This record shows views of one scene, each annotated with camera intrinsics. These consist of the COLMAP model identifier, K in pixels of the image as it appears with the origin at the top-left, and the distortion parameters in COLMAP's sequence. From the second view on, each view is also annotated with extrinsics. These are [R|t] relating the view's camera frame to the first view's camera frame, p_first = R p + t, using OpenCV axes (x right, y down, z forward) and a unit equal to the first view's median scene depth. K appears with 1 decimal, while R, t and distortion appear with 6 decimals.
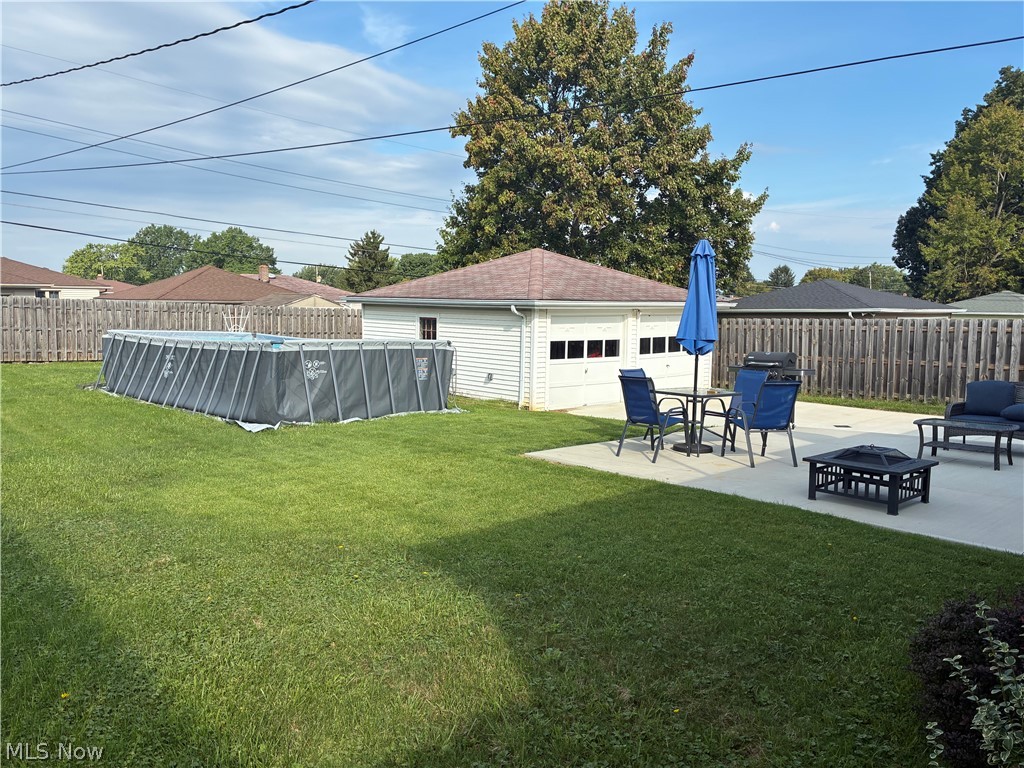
lens RADIAL K [[775.4, 0, 510.8], [0, 775.4, 379.2], [0, 0, 1]] dist [0.046375, -0.065395]
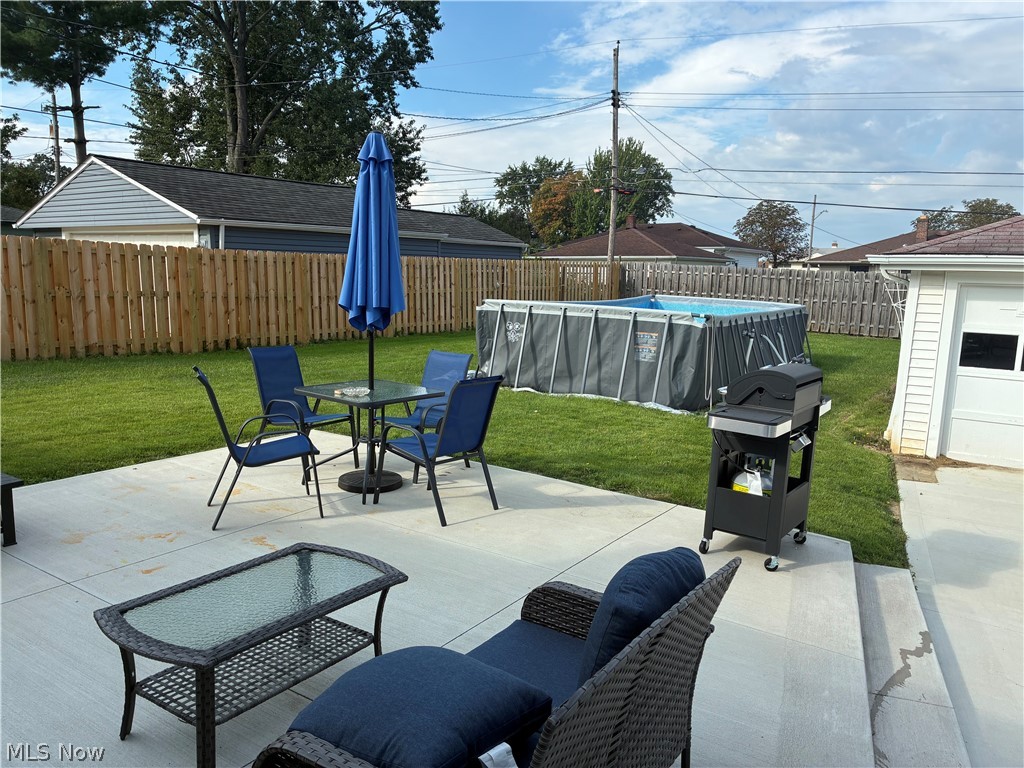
lens RADIAL K [[757.8, 0, 515.6], [0, 757.8, 410.1], [0, 0, 1]] dist [0.034955, -0.062061]
pose [[0.240649, 0.167581, -0.956036, 0.481272], [-0.105085, 0.983691, 0.145977, -0.039217], [0.964907, 0.065336, 0.254334, 0.549558]]
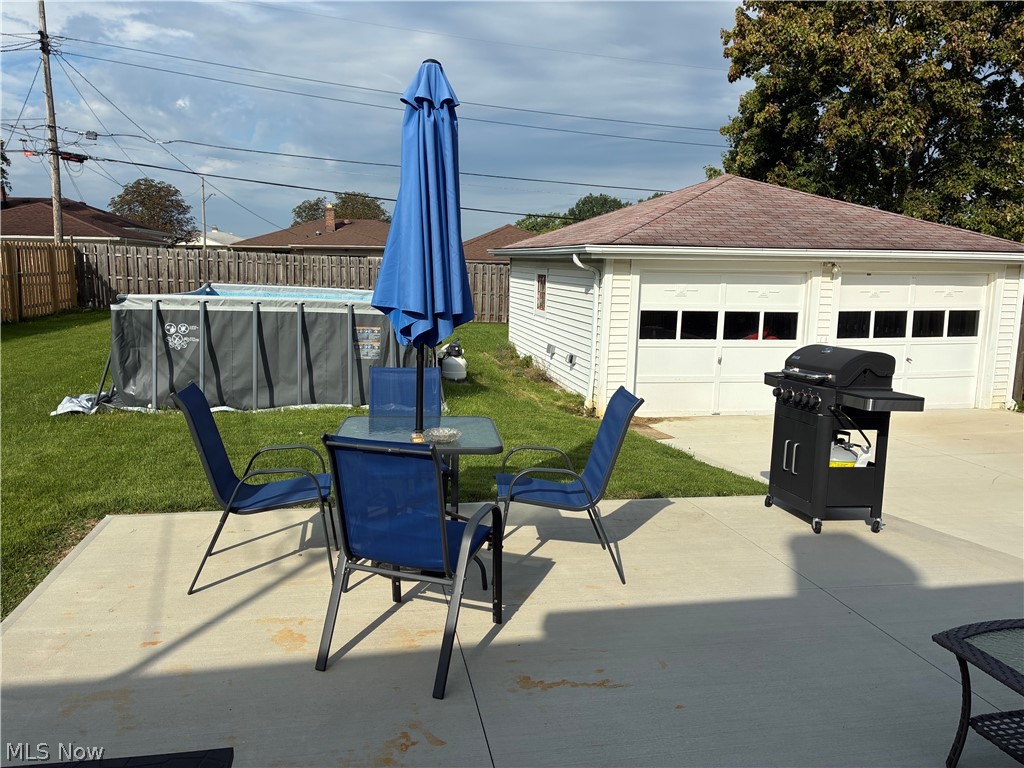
lens RADIAL K [[775.4, 0, 510.8], [0, 775.4, 379.2], [0, 0, 1]] dist [0.046375, -0.065395]
pose [[0.855485, 0.077753, -0.511956, 0.285856], [-0.055720, 0.996745, 0.058271, -0.023137], [0.514821, -0.021324, 0.857033, 0.377037]]
